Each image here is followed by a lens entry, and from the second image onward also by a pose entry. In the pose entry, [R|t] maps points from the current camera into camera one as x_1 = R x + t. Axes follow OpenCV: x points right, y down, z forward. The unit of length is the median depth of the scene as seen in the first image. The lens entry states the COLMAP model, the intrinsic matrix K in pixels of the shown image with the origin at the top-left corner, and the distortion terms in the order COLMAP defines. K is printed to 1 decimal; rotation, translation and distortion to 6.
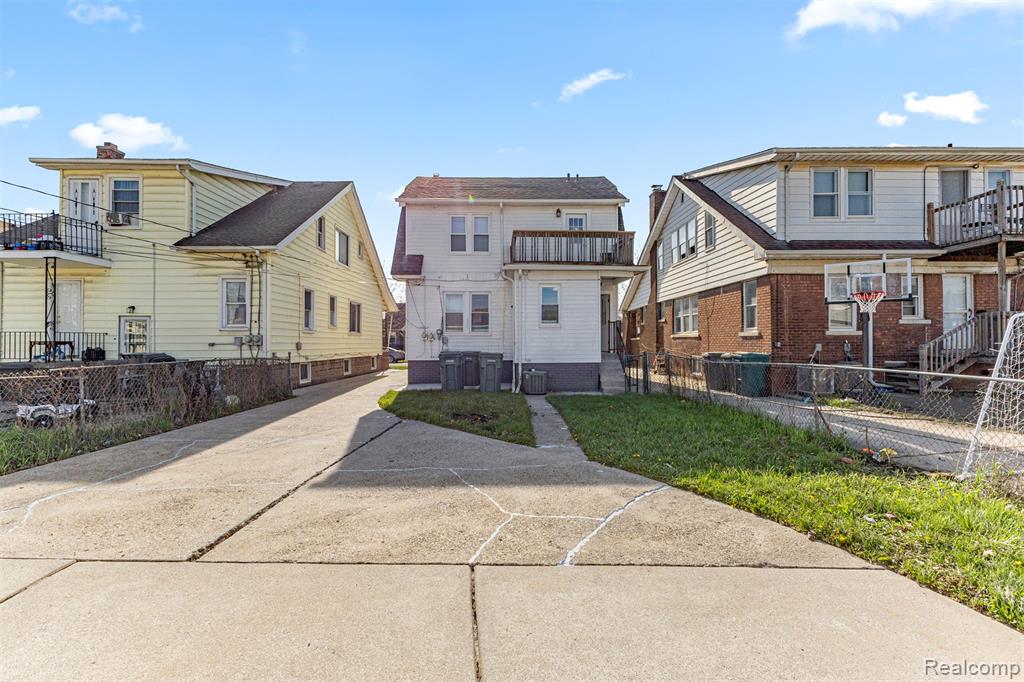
lens RADIAL K [[424.8, 0, 523.7], [0, 424.8, 352.8], [0, 0, 1]] dist [0.006202, -0.000295]
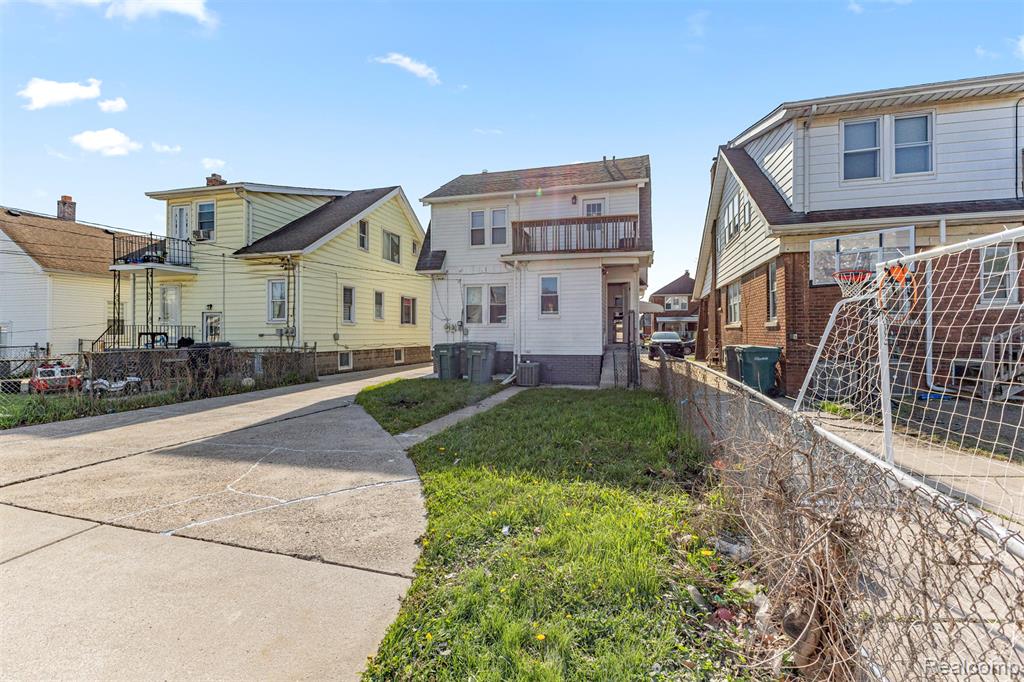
lens RADIAL K [[430.2, 0, 530.0], [0, 430.2, 344.1], [0, 0, 1]] dist [0.007840, -0.000041]
pose [[0.962372, 0.007607, -0.271628, 0.320854], [-0.007240, 0.999971, 0.002354, -0.002735], [0.271638, -0.000298, 0.962399, 0.038661]]
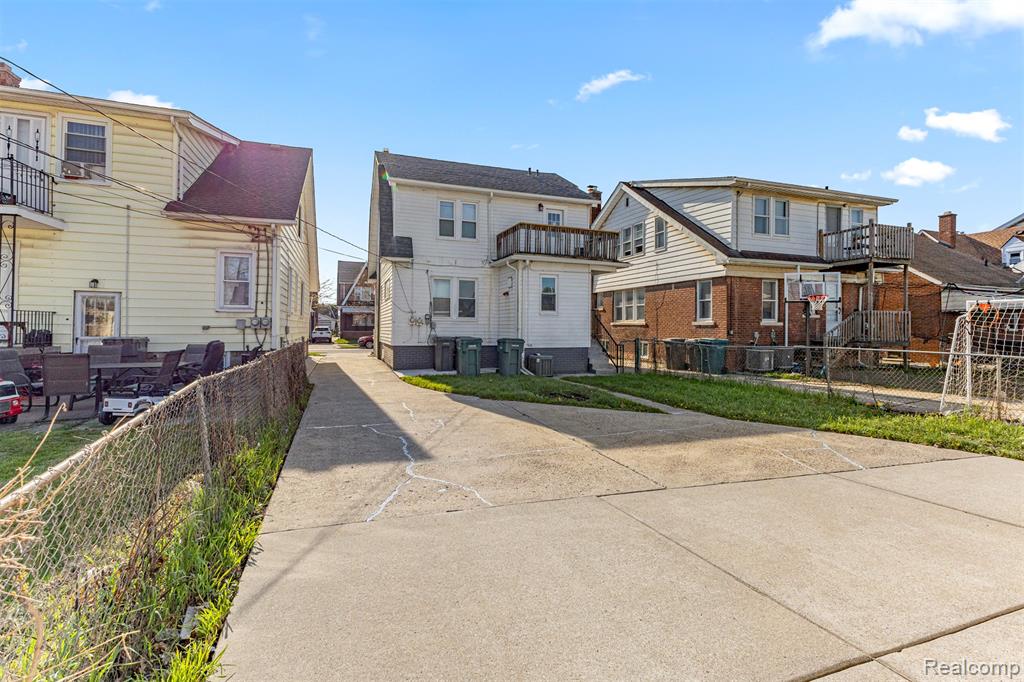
lens RADIAL K [[442.9, 0, 512.0], [0, 442.9, 341.0], [0, 0, 1]] dist [0.004988, -0.000118]
pose [[0.952513, 0.001504, 0.304493, -0.410194], [-0.003378, 0.999978, 0.005628, 0.000857], [-0.304478, -0.006389, 0.952498, -0.050088]]
